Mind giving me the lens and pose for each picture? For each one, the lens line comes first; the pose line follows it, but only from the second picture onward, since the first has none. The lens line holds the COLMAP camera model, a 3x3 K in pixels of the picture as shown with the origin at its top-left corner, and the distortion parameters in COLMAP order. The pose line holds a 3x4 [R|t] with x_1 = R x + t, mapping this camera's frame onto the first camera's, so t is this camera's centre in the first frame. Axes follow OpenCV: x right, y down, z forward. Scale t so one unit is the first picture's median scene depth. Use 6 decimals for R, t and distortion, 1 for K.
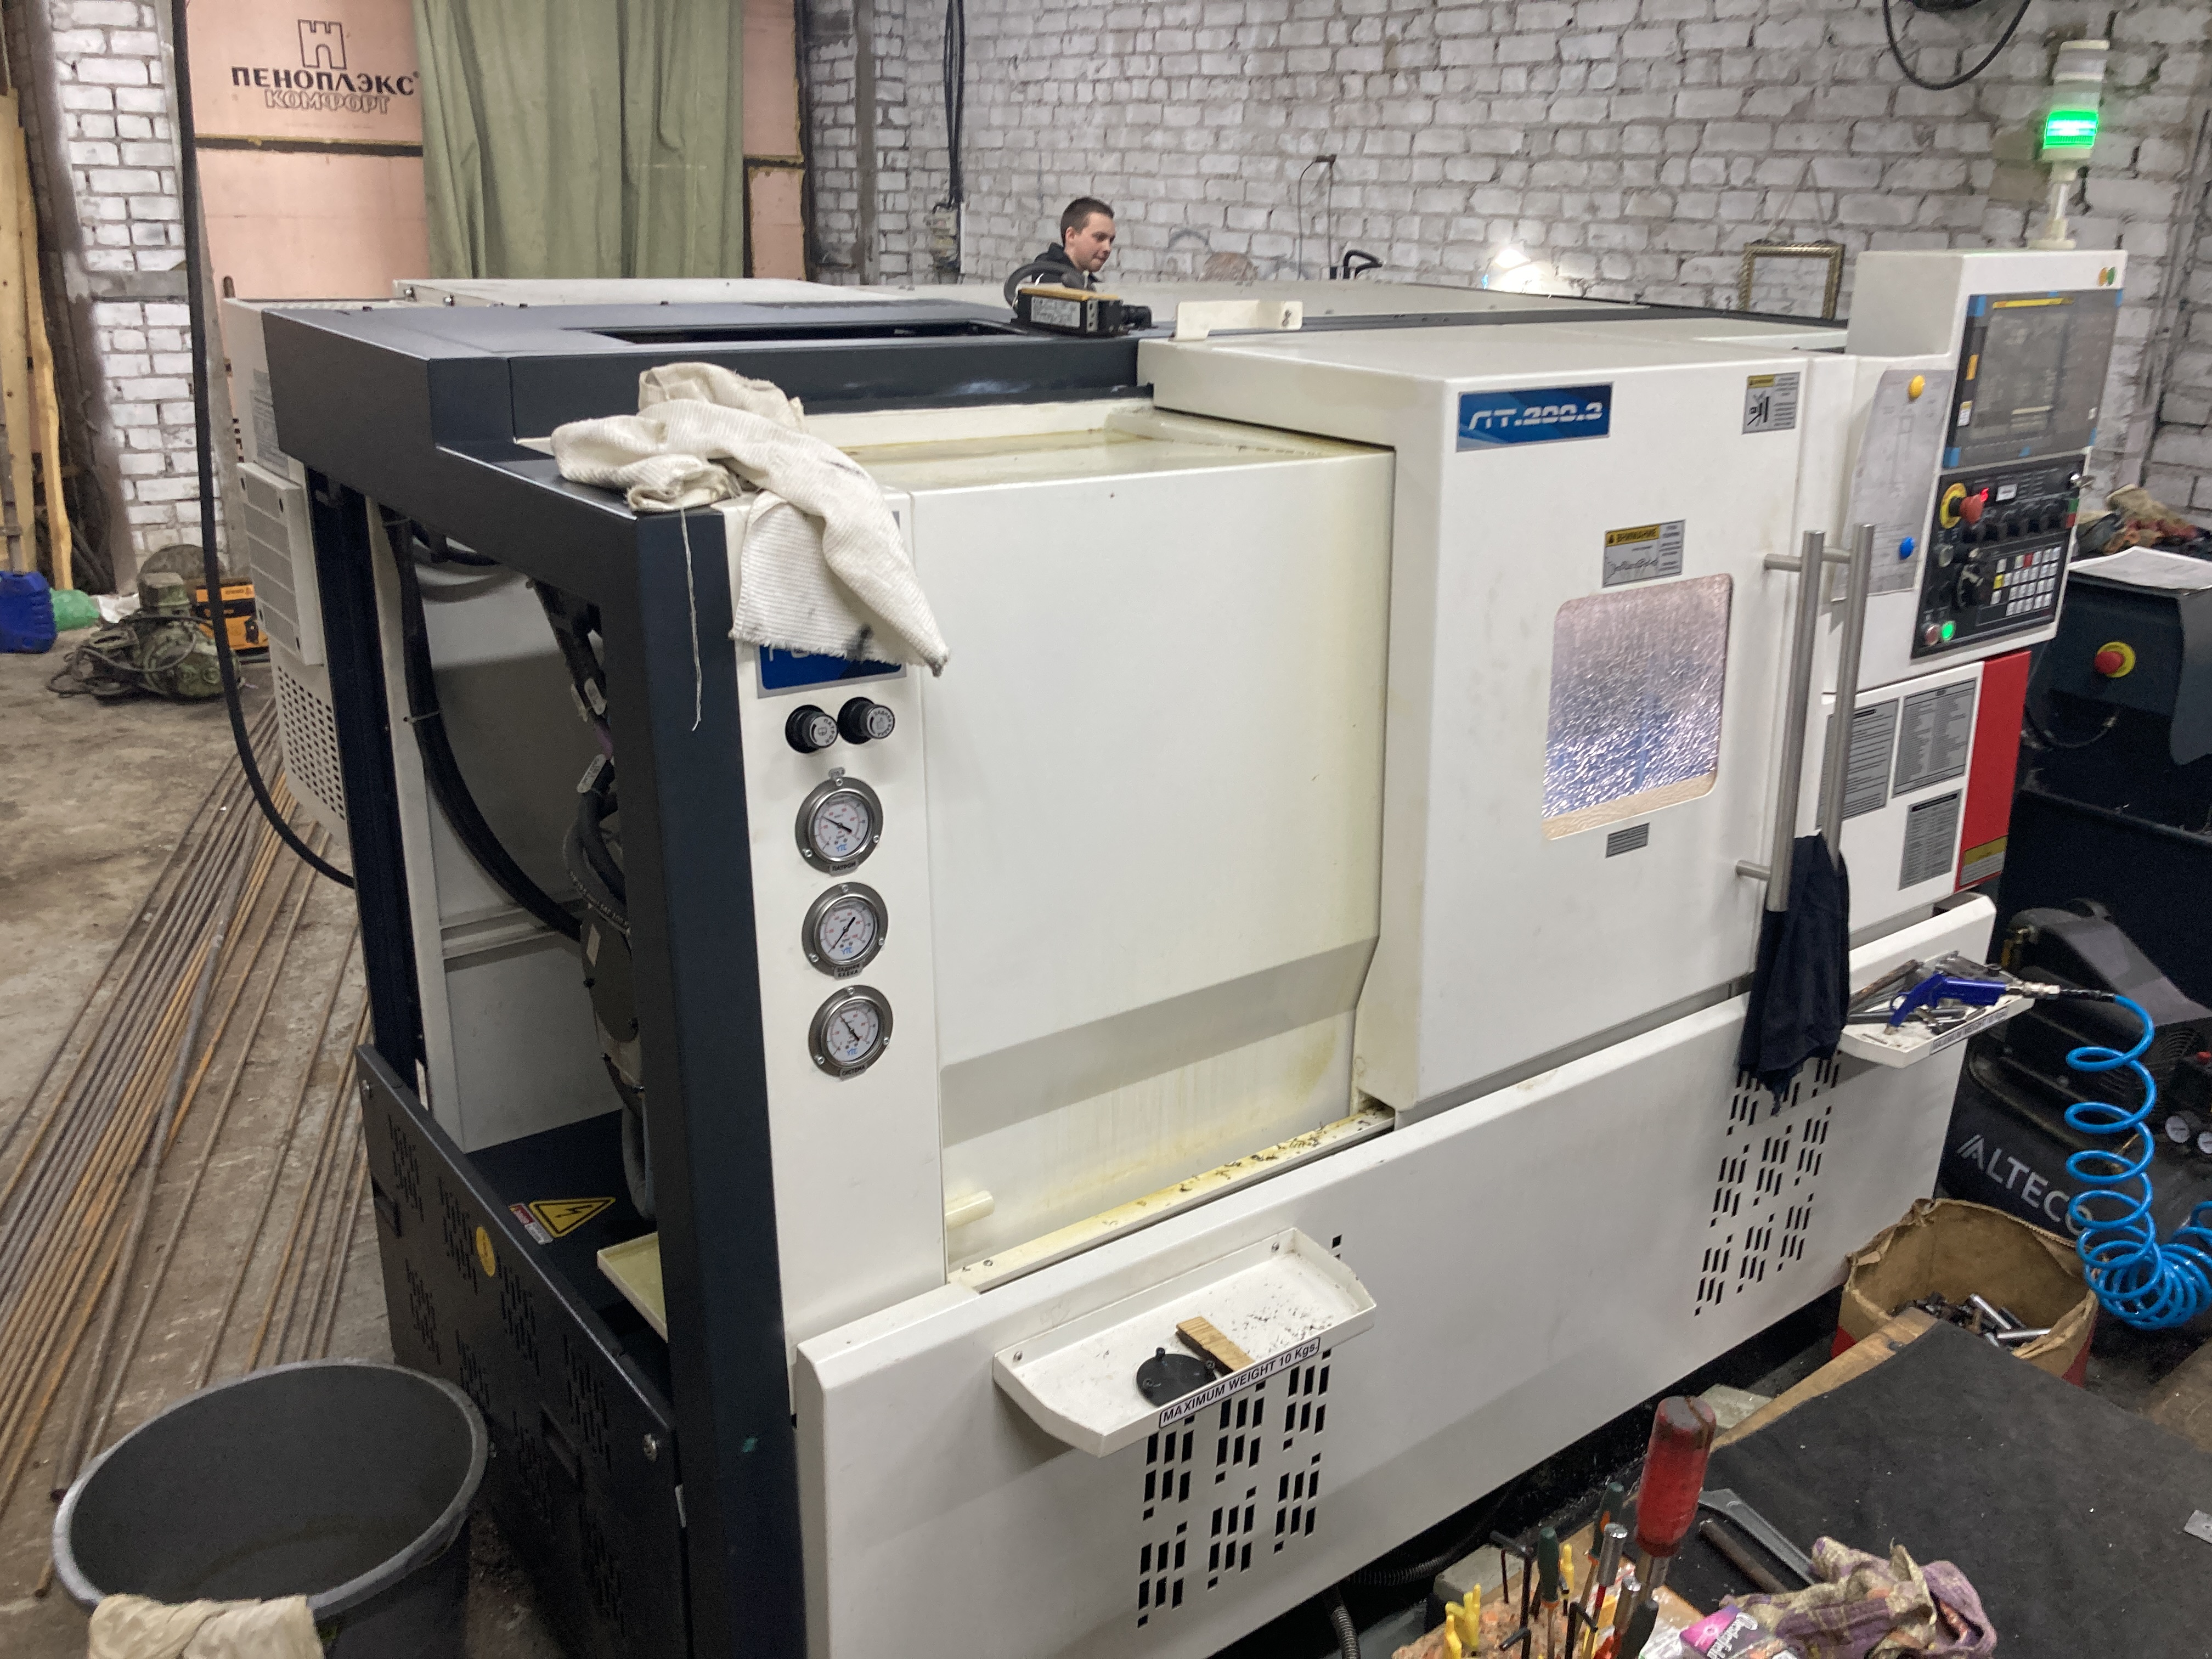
lens RADIAL K [[1737.4, 0, 1167.7], [0, 1737.4, 855.9], [0, 0, 1]] dist [0.074577, -0.093218]
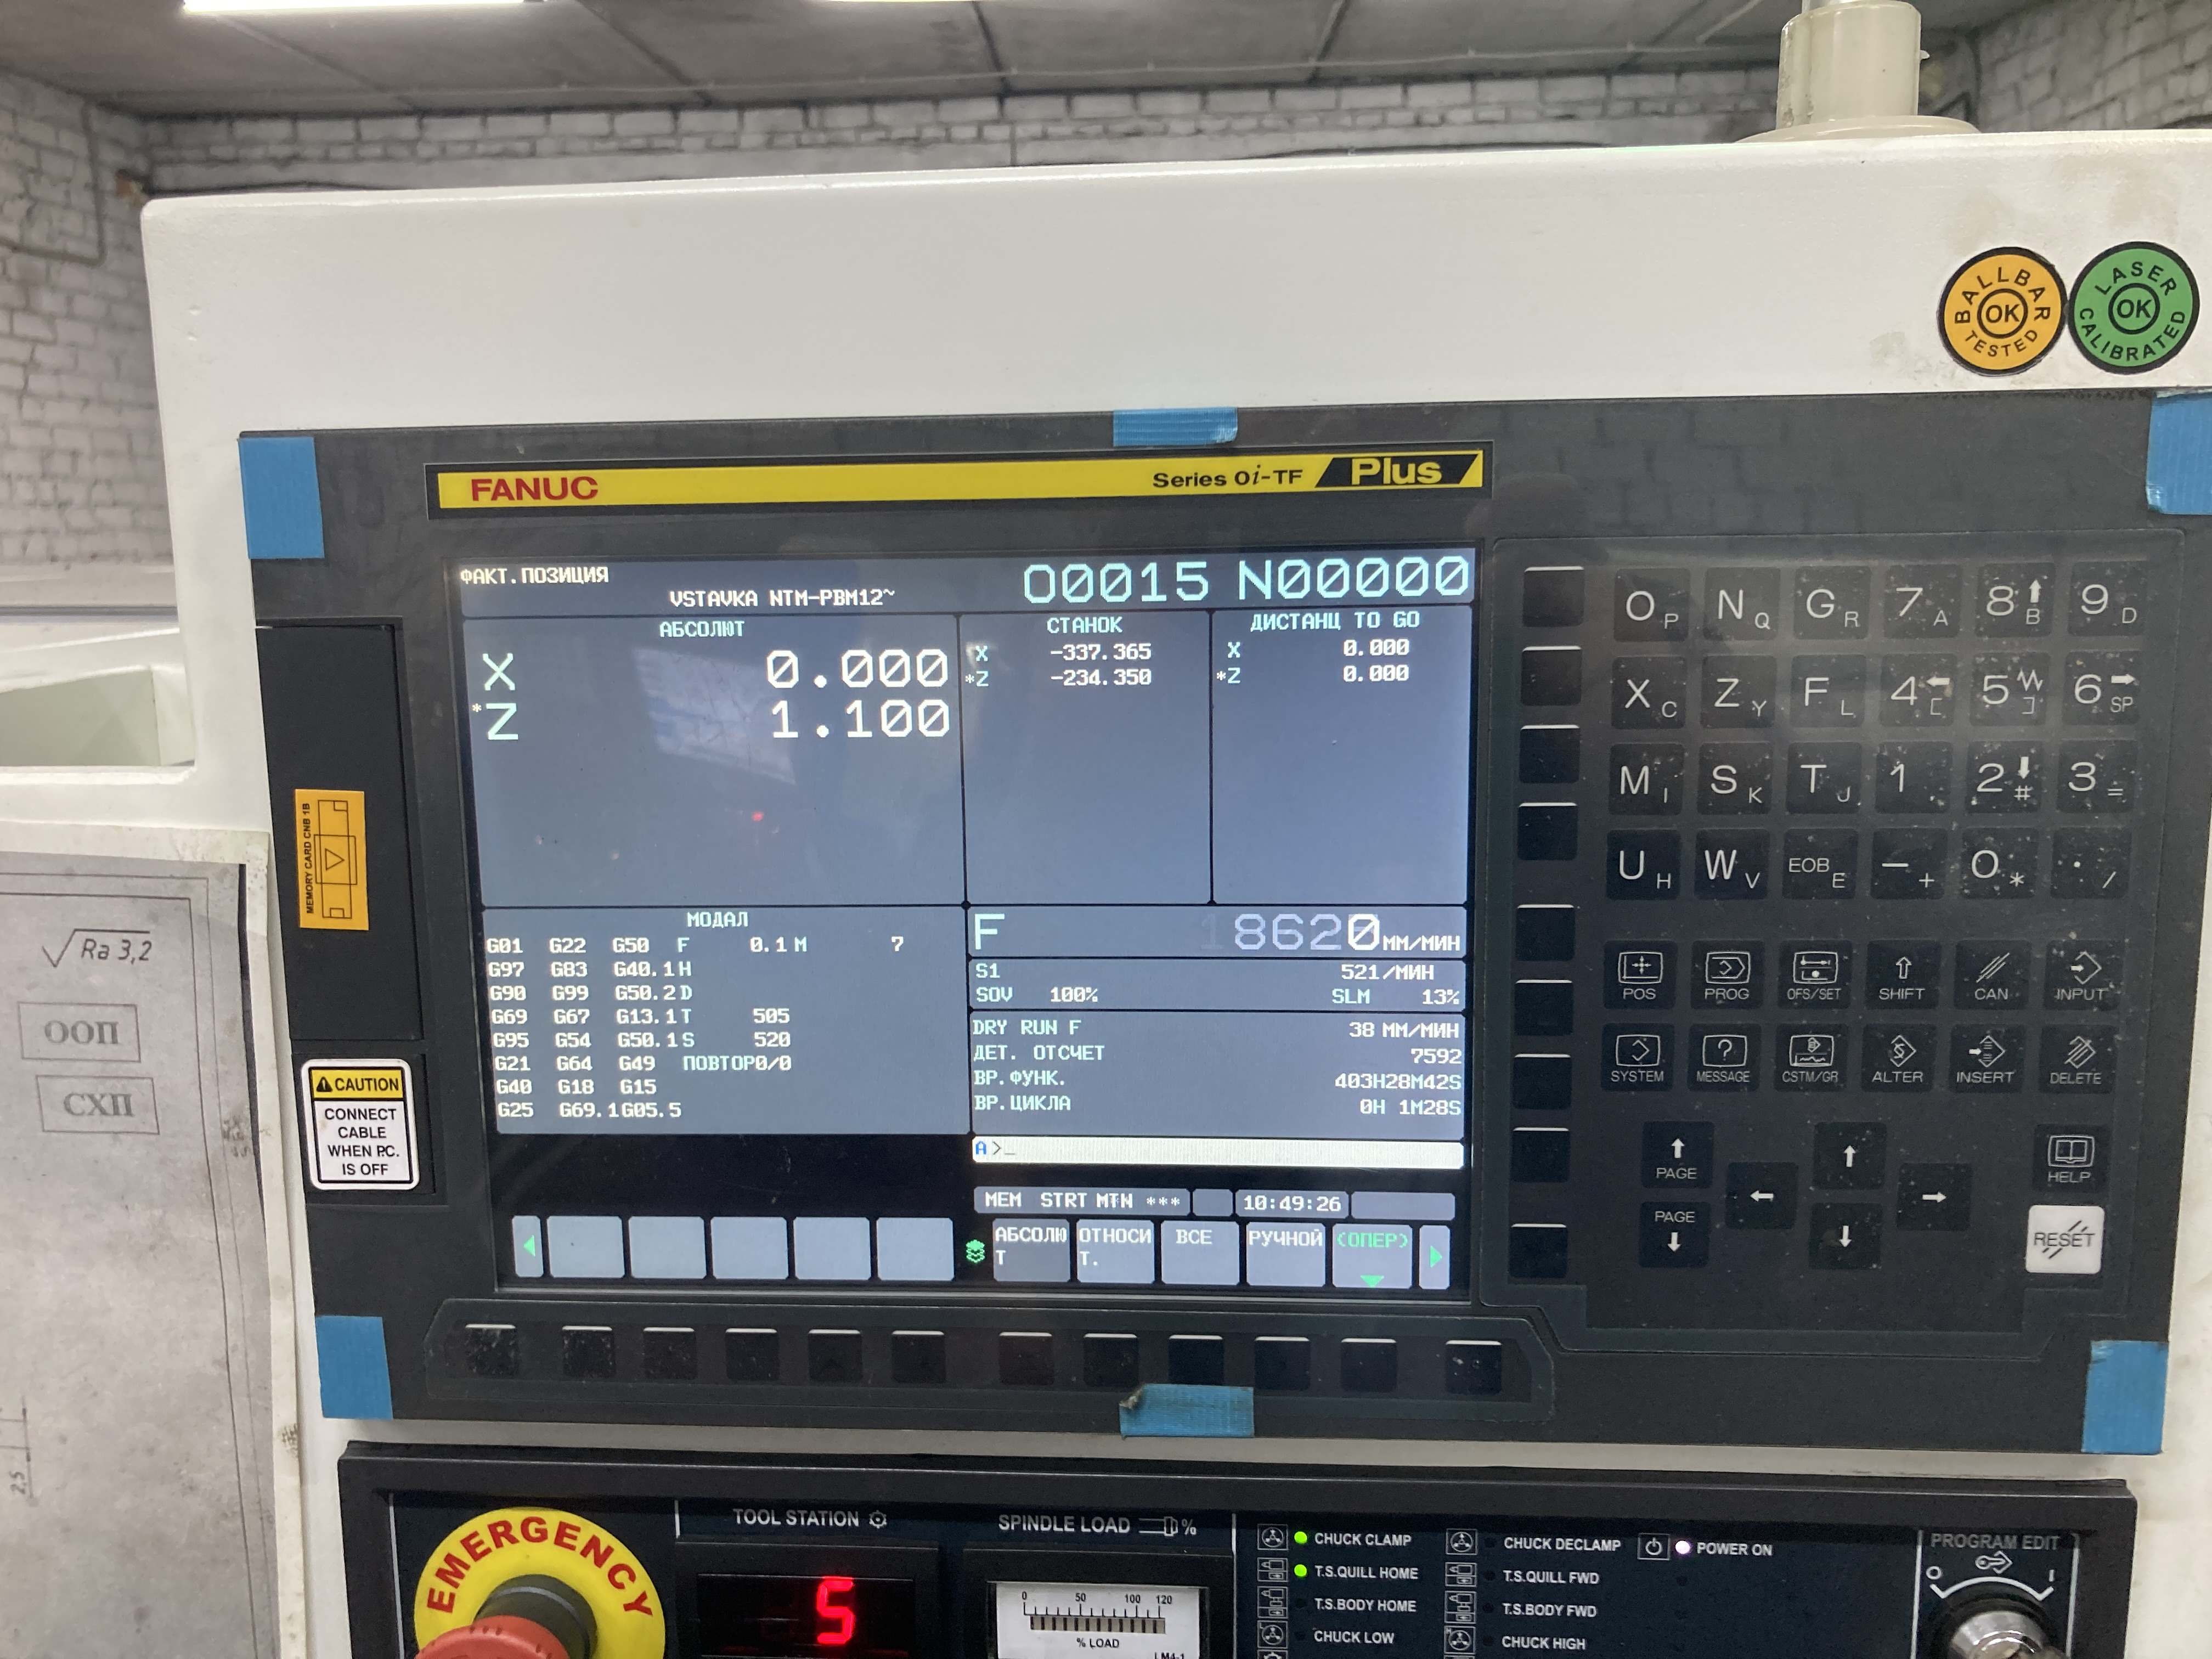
lens RADIAL K [[1788.3, 0, 1088.9], [0, 1788.3, 827.1], [0, 0, 1]] dist [0.072751, -0.103657]
pose [[0.723938, 0.081579, -0.685025, 0.550285], [-0.209038, 0.972240, -0.105129, -0.246498], [0.657432, 0.219303, 0.720895, 0.821277]]
